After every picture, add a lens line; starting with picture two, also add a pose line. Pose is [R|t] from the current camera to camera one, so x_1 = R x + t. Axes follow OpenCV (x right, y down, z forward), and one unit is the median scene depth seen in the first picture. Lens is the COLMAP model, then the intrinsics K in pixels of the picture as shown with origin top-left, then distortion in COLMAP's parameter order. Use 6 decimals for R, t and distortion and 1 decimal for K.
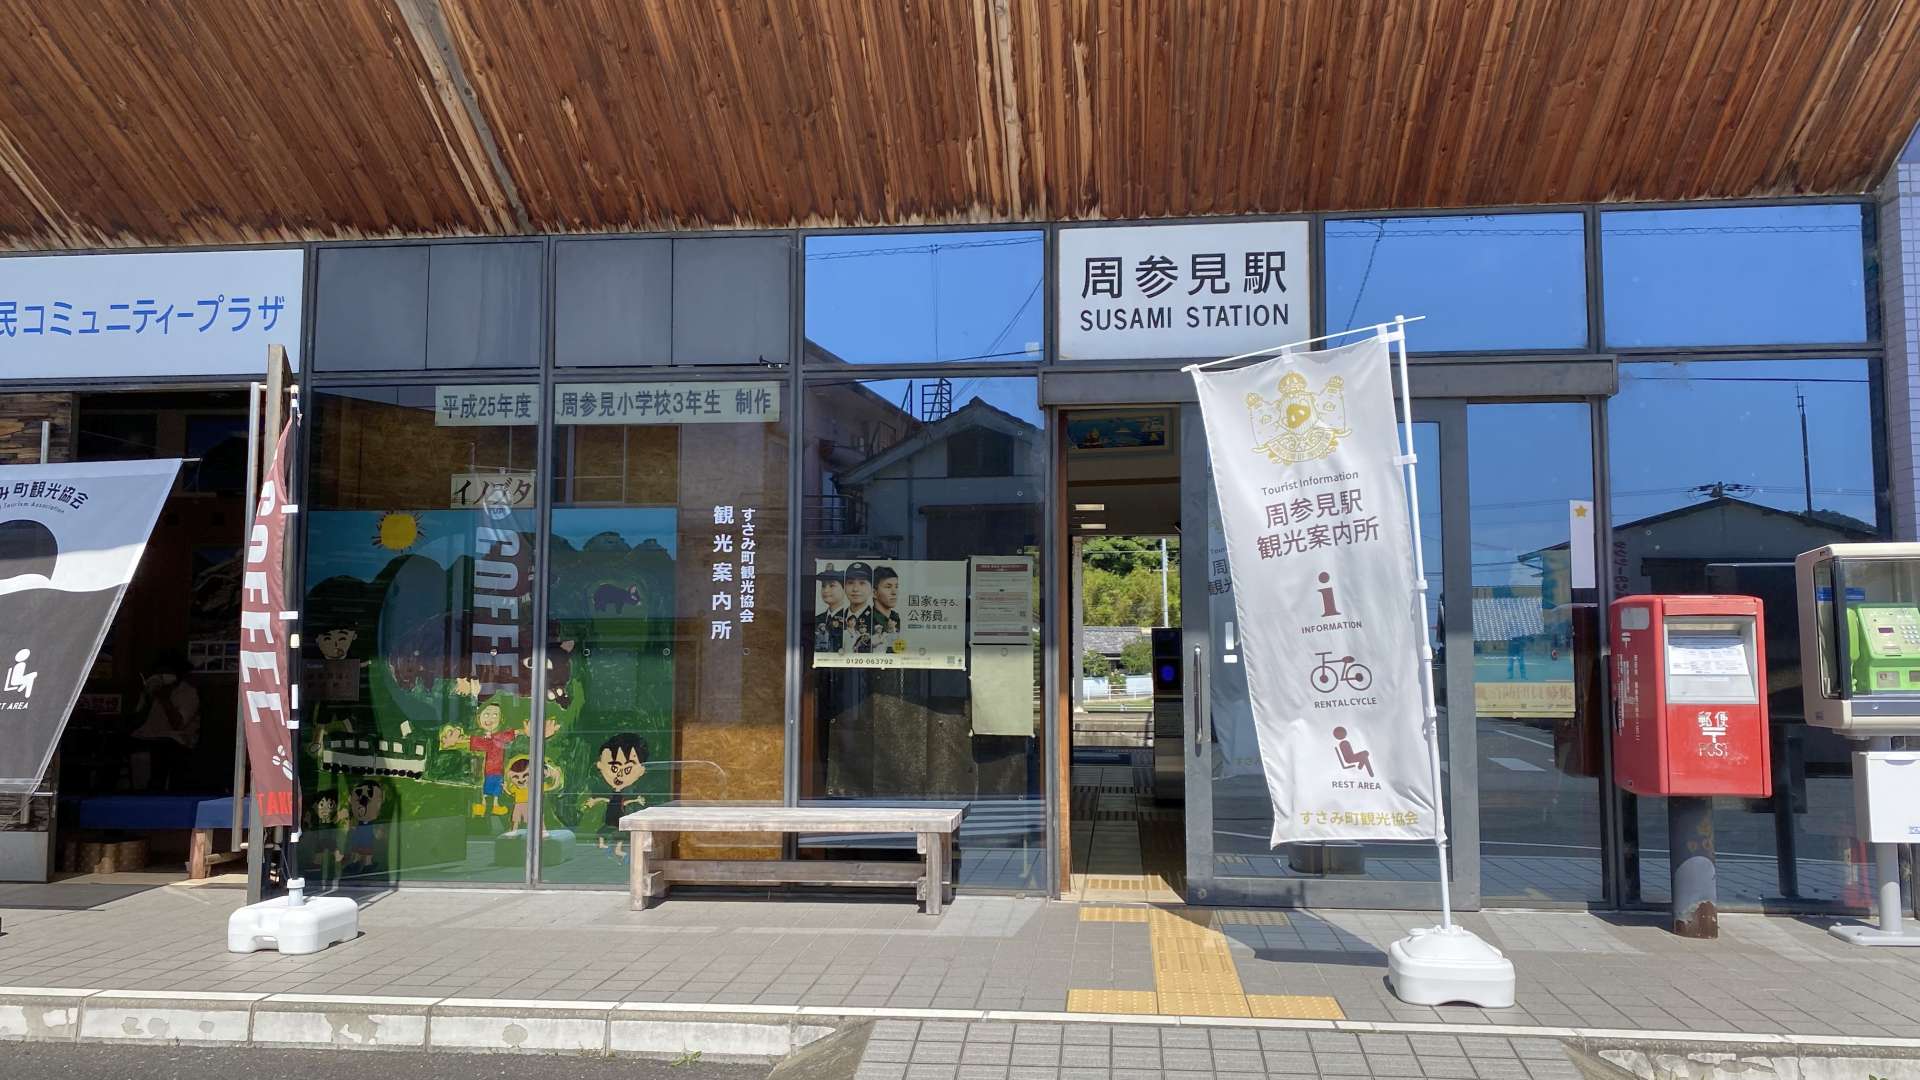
lens RADIAL K [[1412.0, 0, 959.5], [0, 1412.0, 537.9], [0, 0, 1]] dist [0.009603, 0.001277]
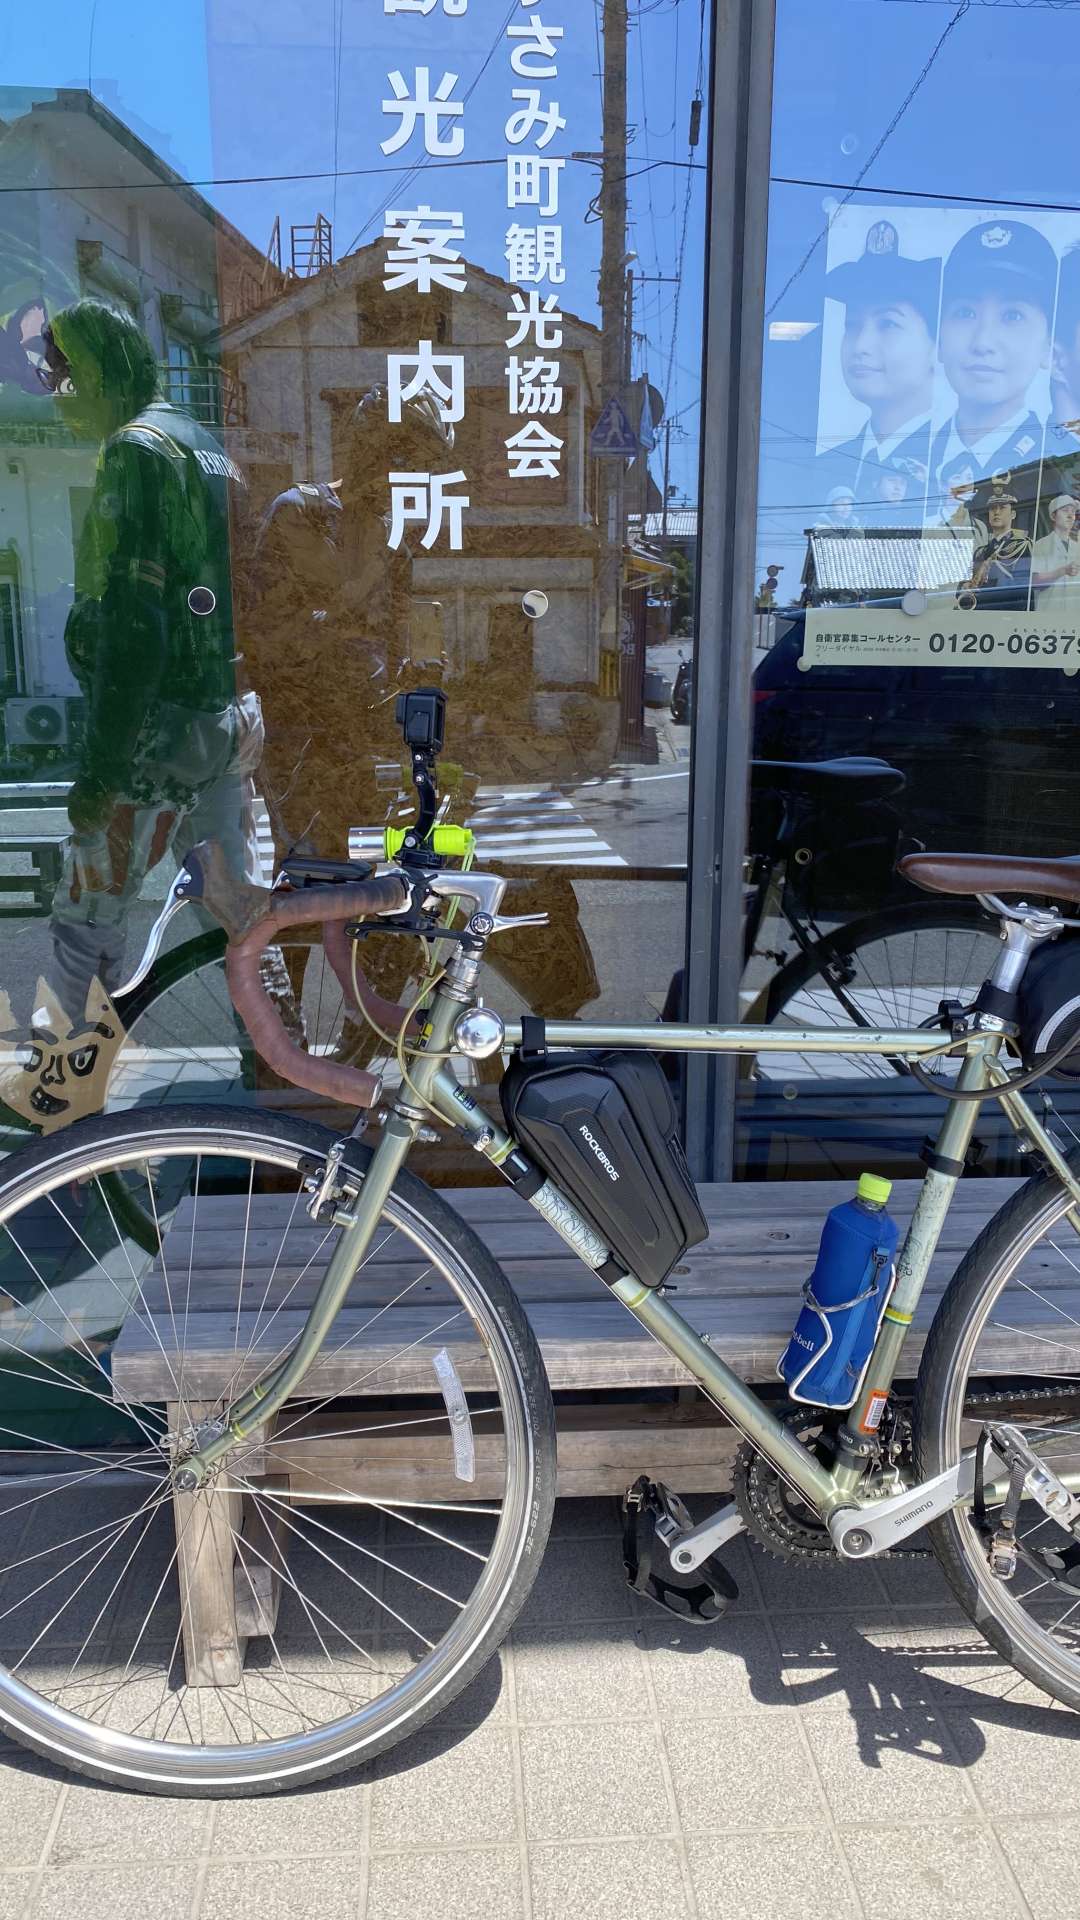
lens RADIAL K [[1412.0, 0, 543.9], [0, 1412.0, 959.3], [0, 0, 1]] dist [0.009603, 0.001277]
pose [[0.984695, -0.038245, 0.170039, -0.193143], [-0.019964, 0.944455, 0.328035, 0.057977], [-0.173140, -0.326409, 0.929236, 0.742706]]
